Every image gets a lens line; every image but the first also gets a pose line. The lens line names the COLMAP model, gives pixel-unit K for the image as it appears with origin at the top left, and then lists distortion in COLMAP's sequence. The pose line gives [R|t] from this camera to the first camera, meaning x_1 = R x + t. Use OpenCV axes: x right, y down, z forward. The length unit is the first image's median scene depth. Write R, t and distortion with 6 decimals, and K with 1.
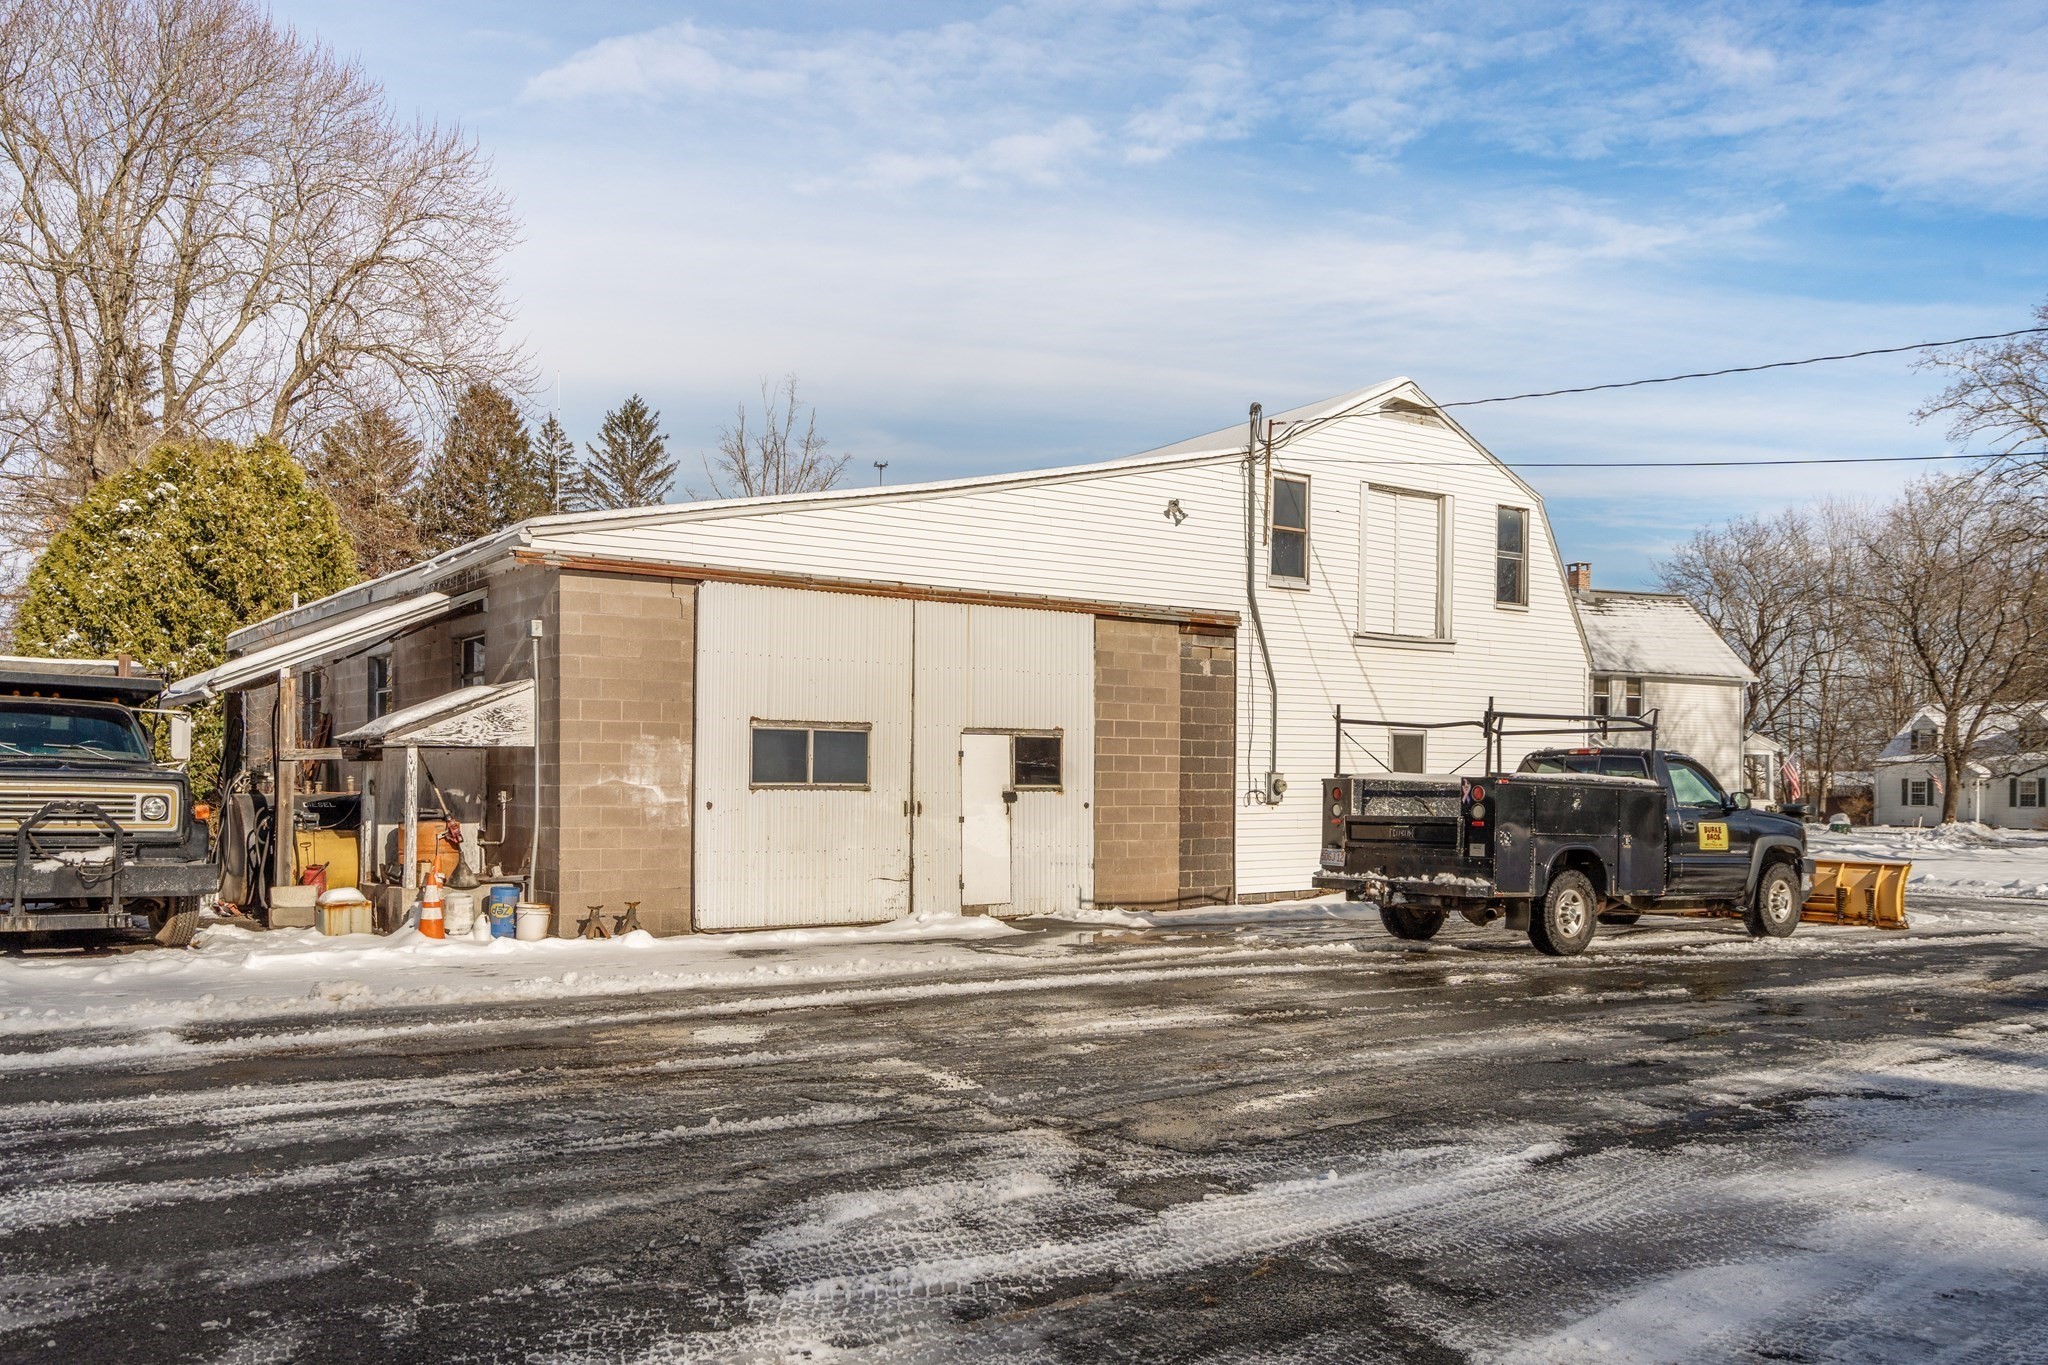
lens RADIAL K [[1637.3, 0, 1038.9], [0, 1637.3, 837.1], [0, 0, 1]] dist [0.001036, 0.004001]
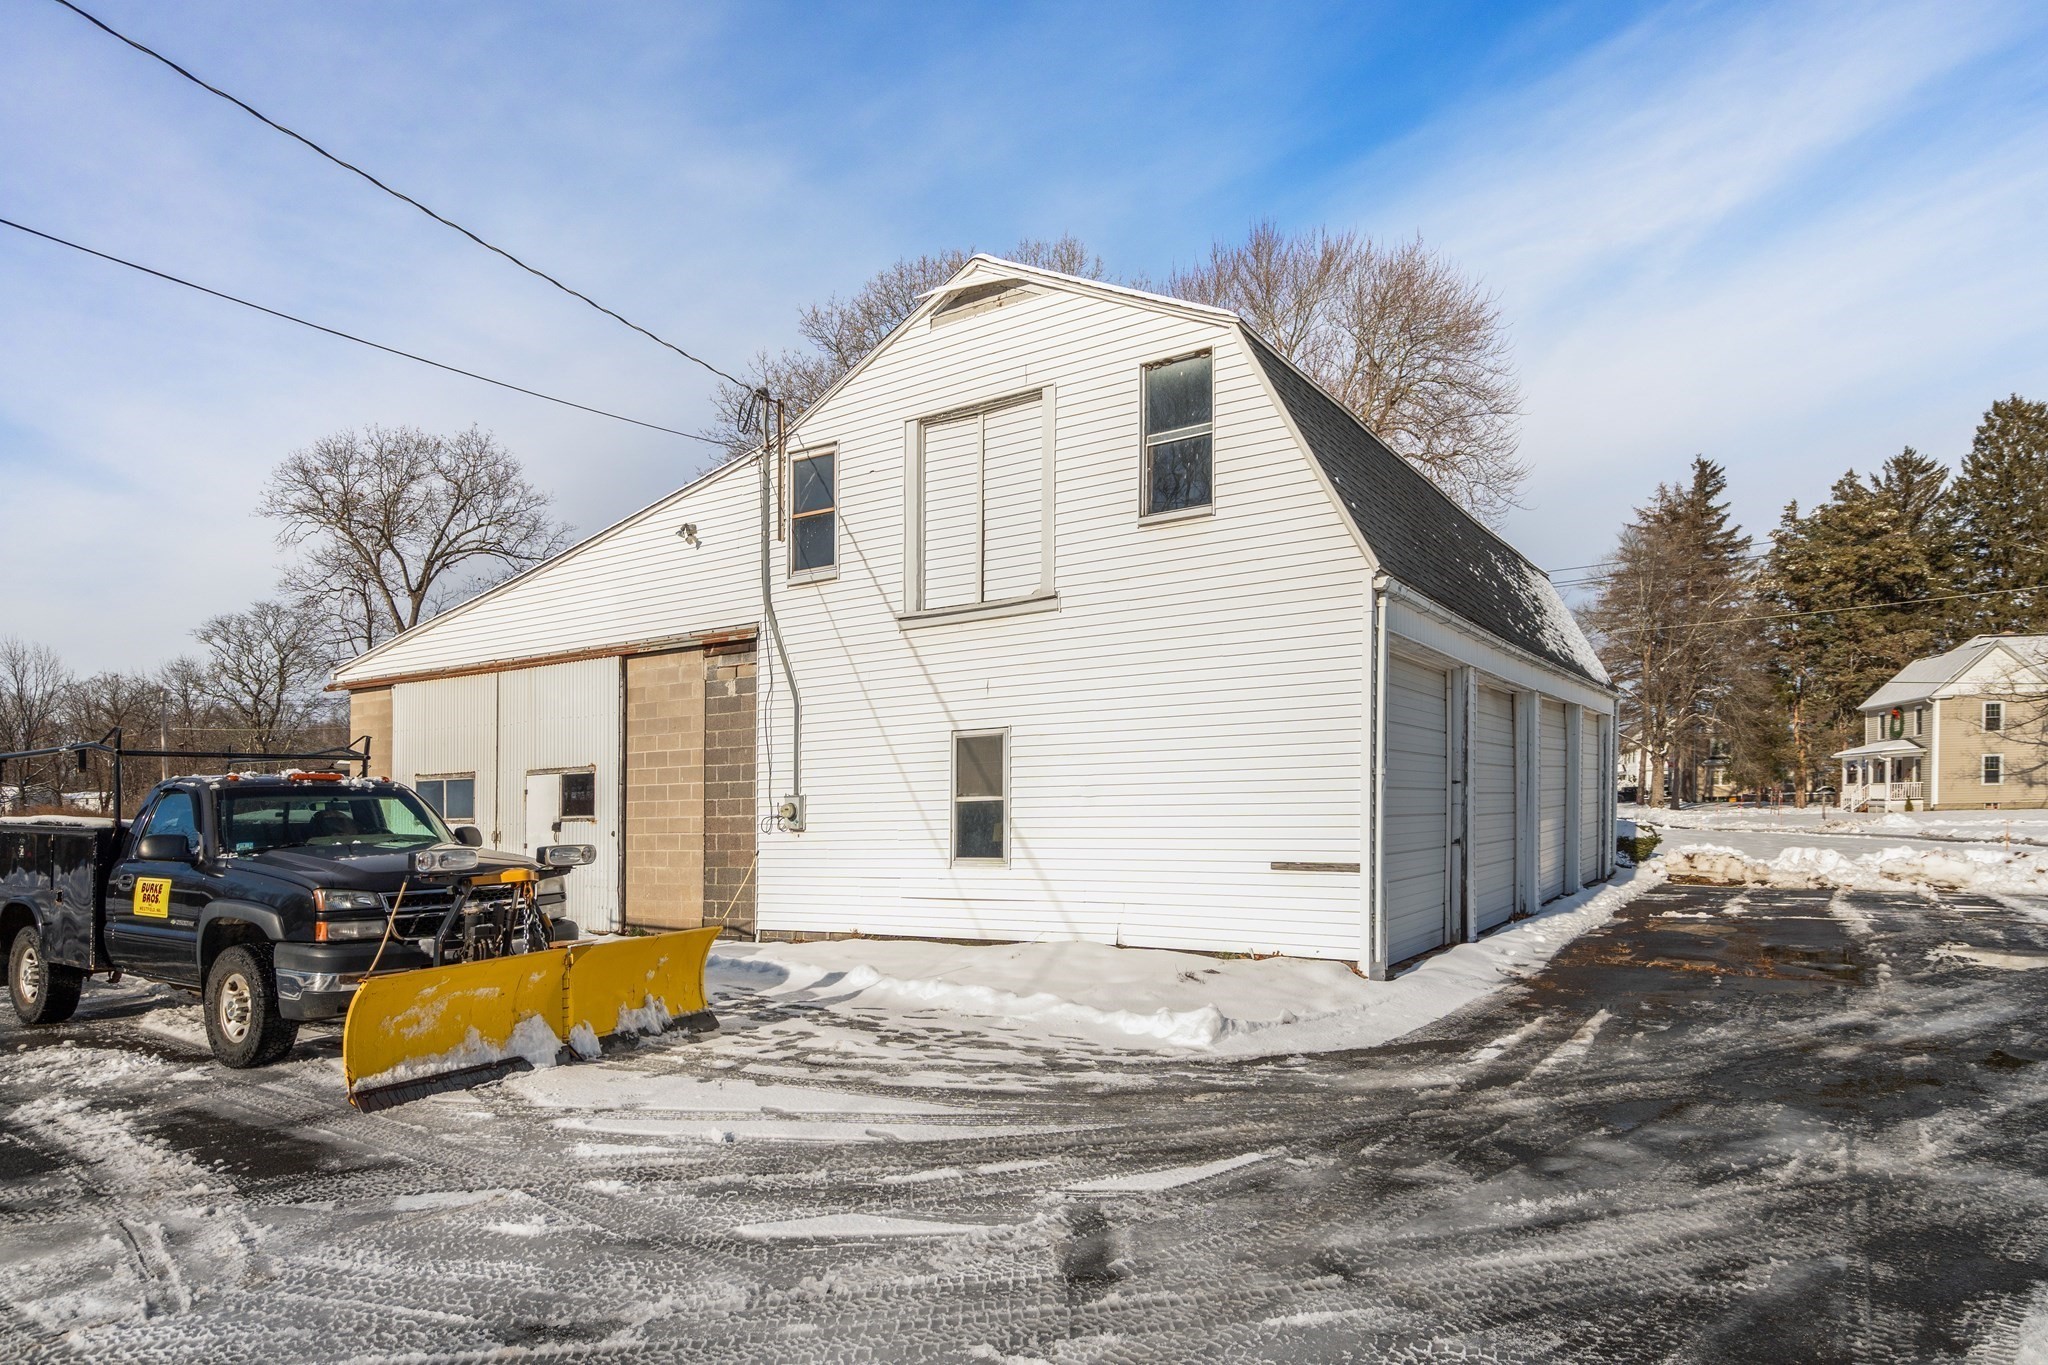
lens RADIAL K [[1161.3, 0, 1024.6], [0, 1161.3, 818.4], [0, 0, 1]] dist [-0.004116, -0.000581]
pose [[0.374988, -0.001186, -0.927029, 0.800088], [-0.002124, 0.999995, -0.002138, -0.026996], [0.927027, 0.002770, 0.374984, 0.915697]]
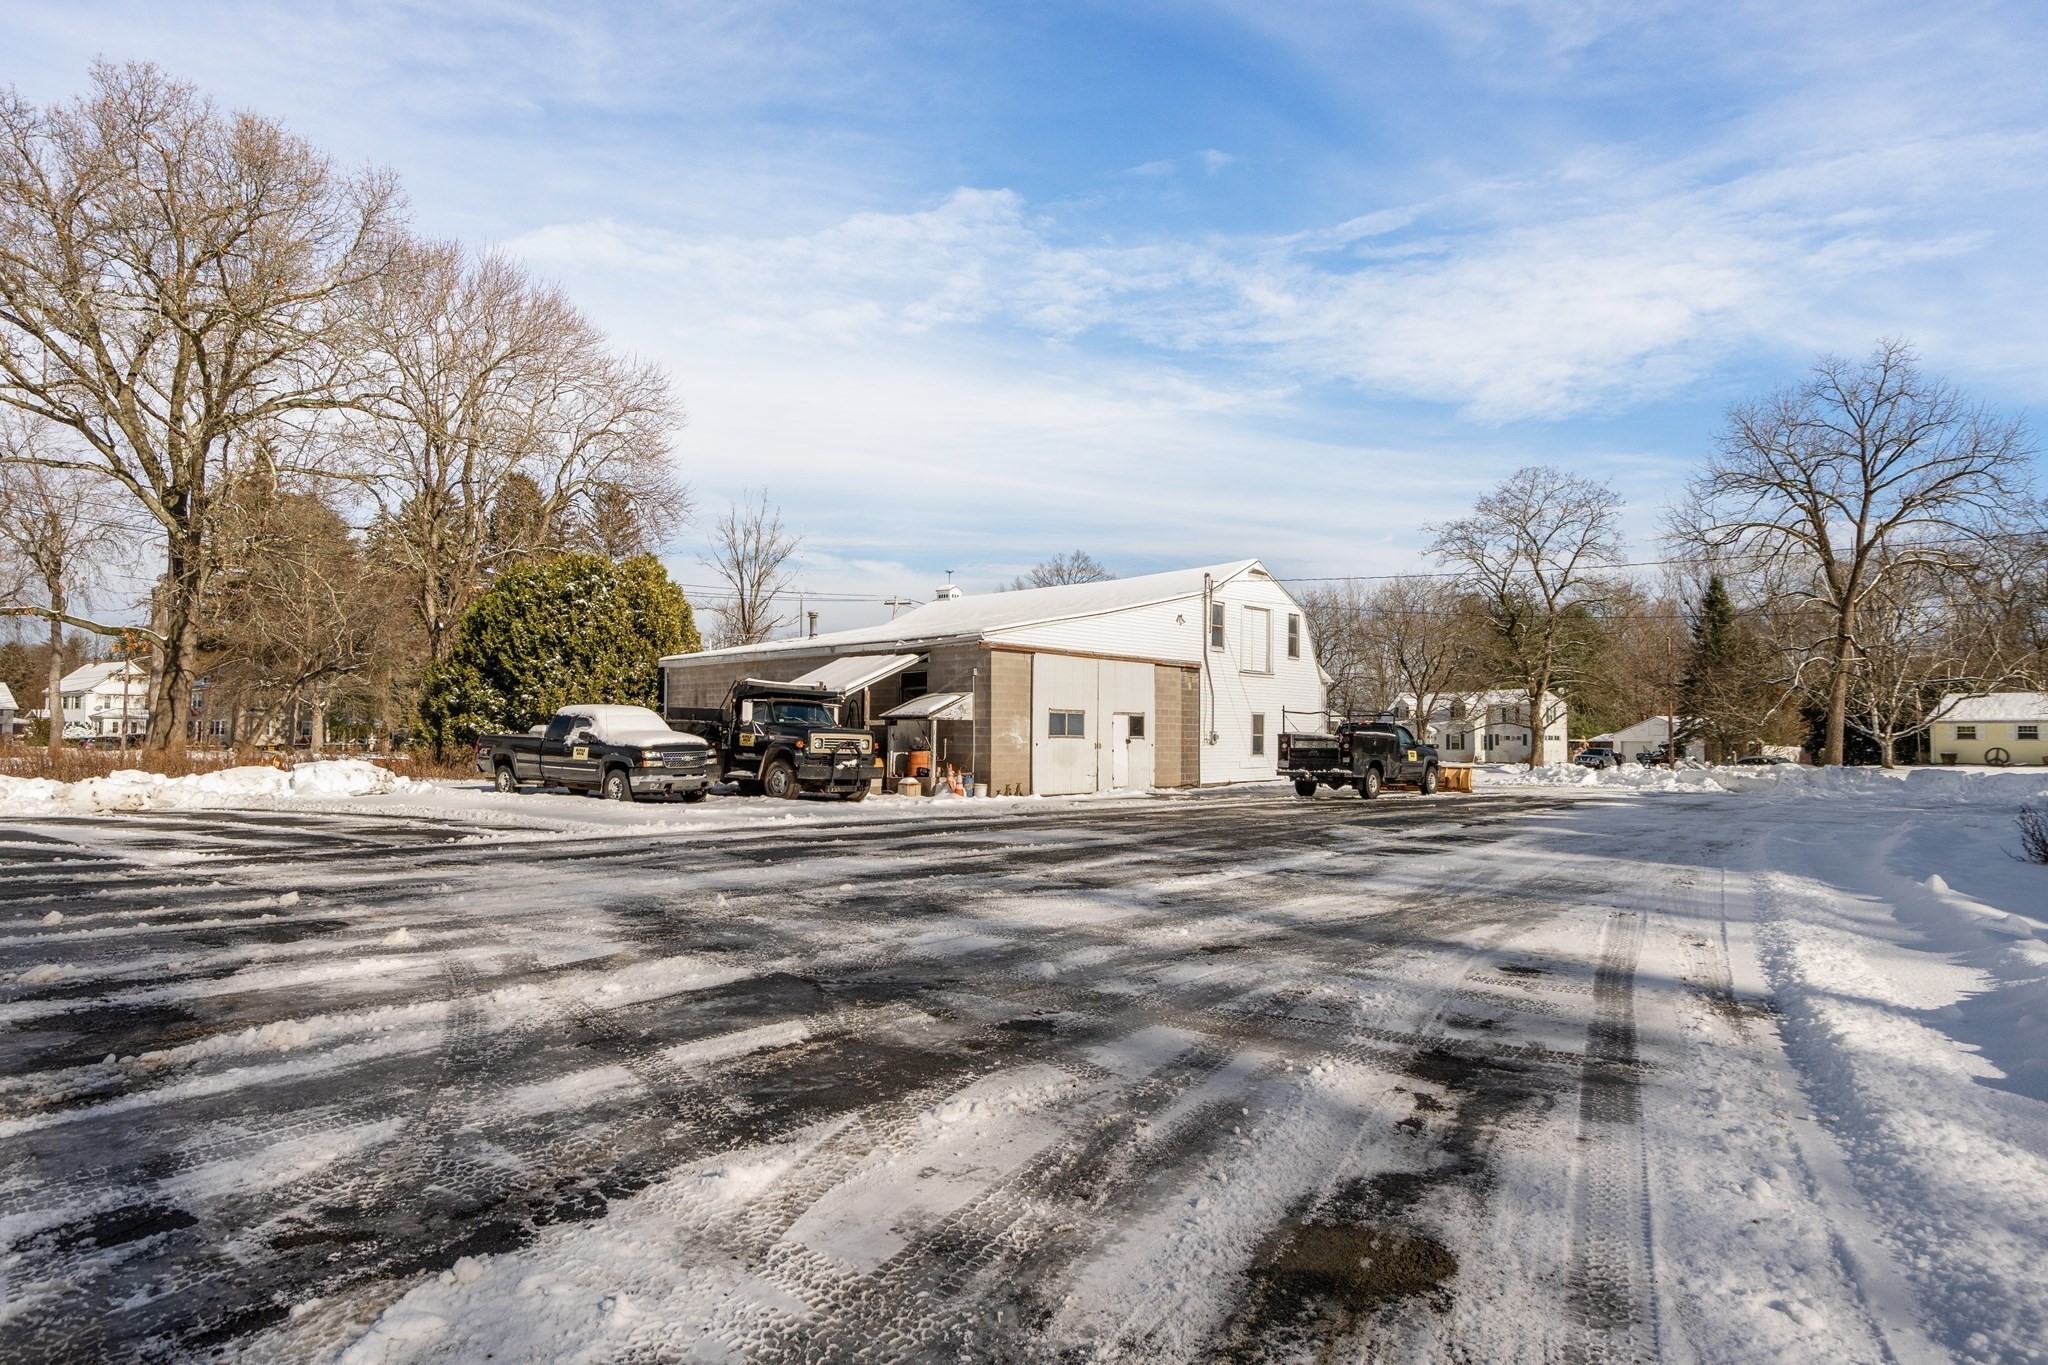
lens RADIAL K [[1120.0, 0, 1026.8], [0, 1120.0, 756.3], [0, 0, 1]] dist [-0.004298, -0.001165]
pose [[0.980458, -0.001774, 0.196720, -0.442427], [0.004887, 0.999870, -0.015340, 0.019759], [-0.196668, 0.016001, 0.980340, -0.517537]]
